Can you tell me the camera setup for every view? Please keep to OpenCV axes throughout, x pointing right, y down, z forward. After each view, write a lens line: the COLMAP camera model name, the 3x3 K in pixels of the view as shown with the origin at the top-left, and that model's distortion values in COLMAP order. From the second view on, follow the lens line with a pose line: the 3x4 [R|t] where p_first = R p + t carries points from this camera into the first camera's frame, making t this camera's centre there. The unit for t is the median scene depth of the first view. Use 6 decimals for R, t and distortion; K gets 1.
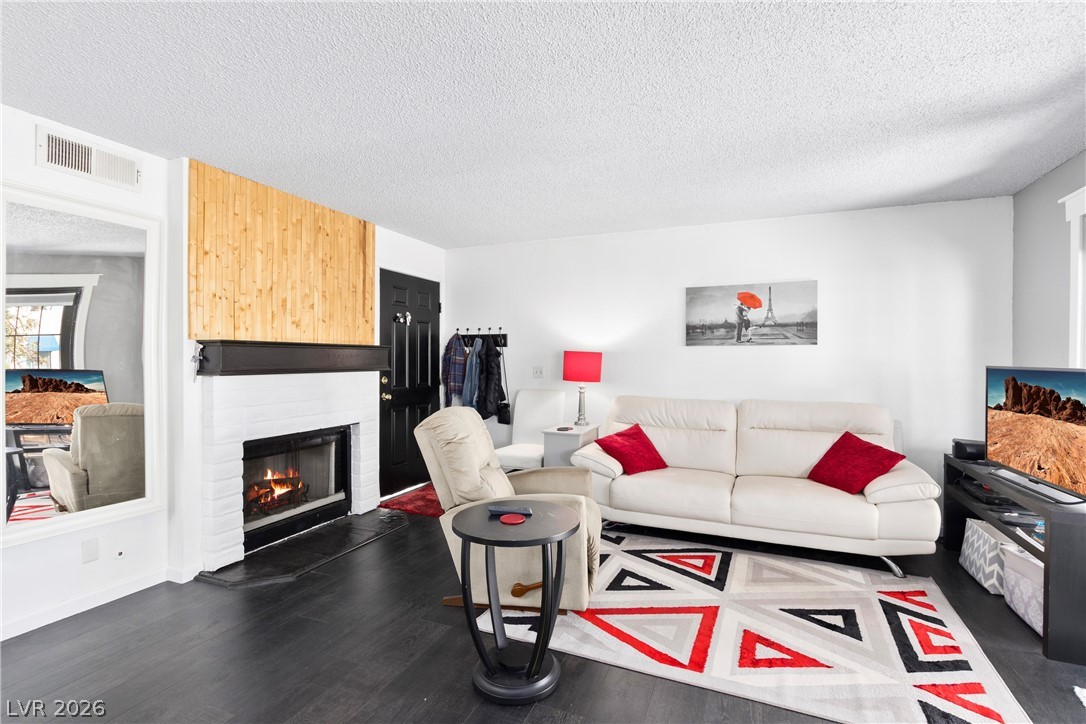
lens RADIAL K [[503.9, 0, 562.2], [0, 503.9, 361.6], [0, 0, 1]] dist [0.002933, -0.004126]
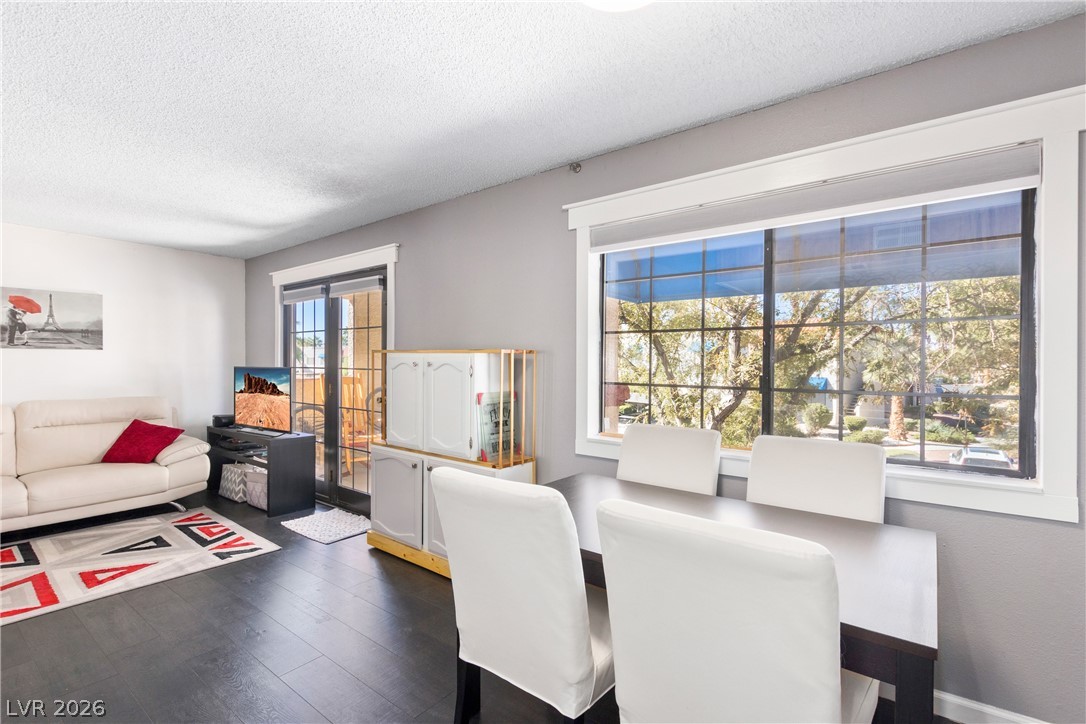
lens RADIAL K [[503.9, 0, 538.1], [0, 503.9, 366.7], [0, 0, 1]] dist [0.002933, -0.004126]
pose [[0.281022, -0.006029, 0.959682, -0.422839], [0.006992, 0.999967, 0.004234, 0.010108], [-0.959676, 0.005520, 0.281055, -0.379034]]
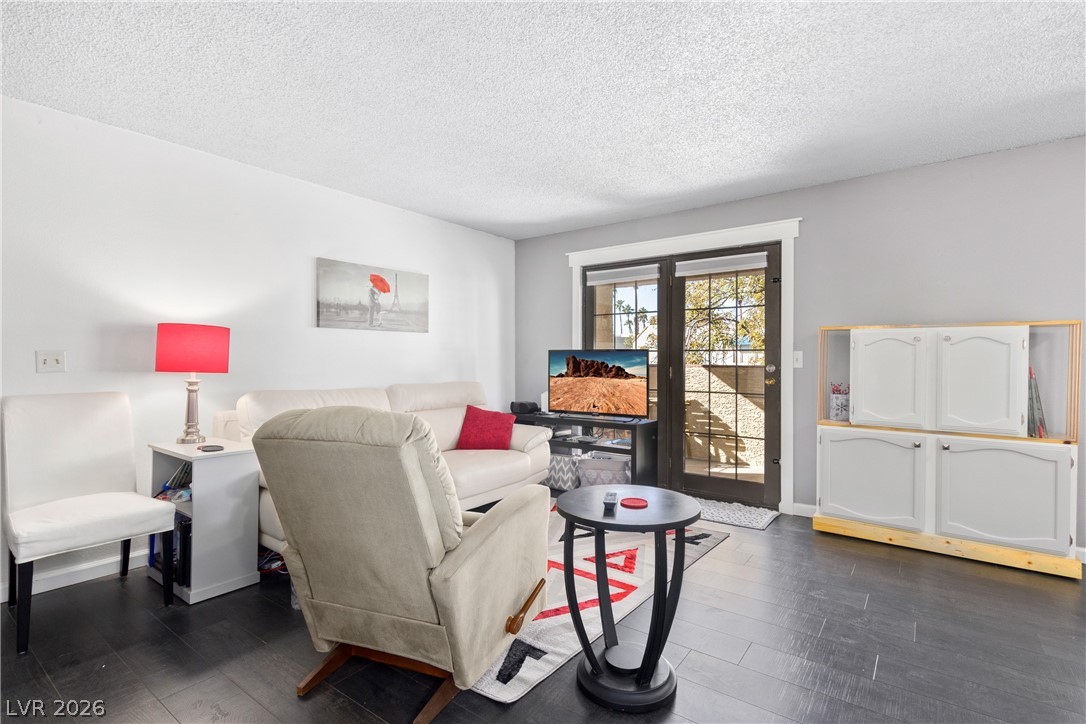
lens RADIAL K [[503.9, 0, 526.1], [0, 503.9, 365.8], [0, 0, 1]] dist [0.002933, -0.004126]
pose [[0.270758, -0.009138, 0.962604, -0.658222], [0.011149, 0.999918, 0.006356, 0.045488], [-0.962583, 0.009011, 0.270838, 0.626285]]
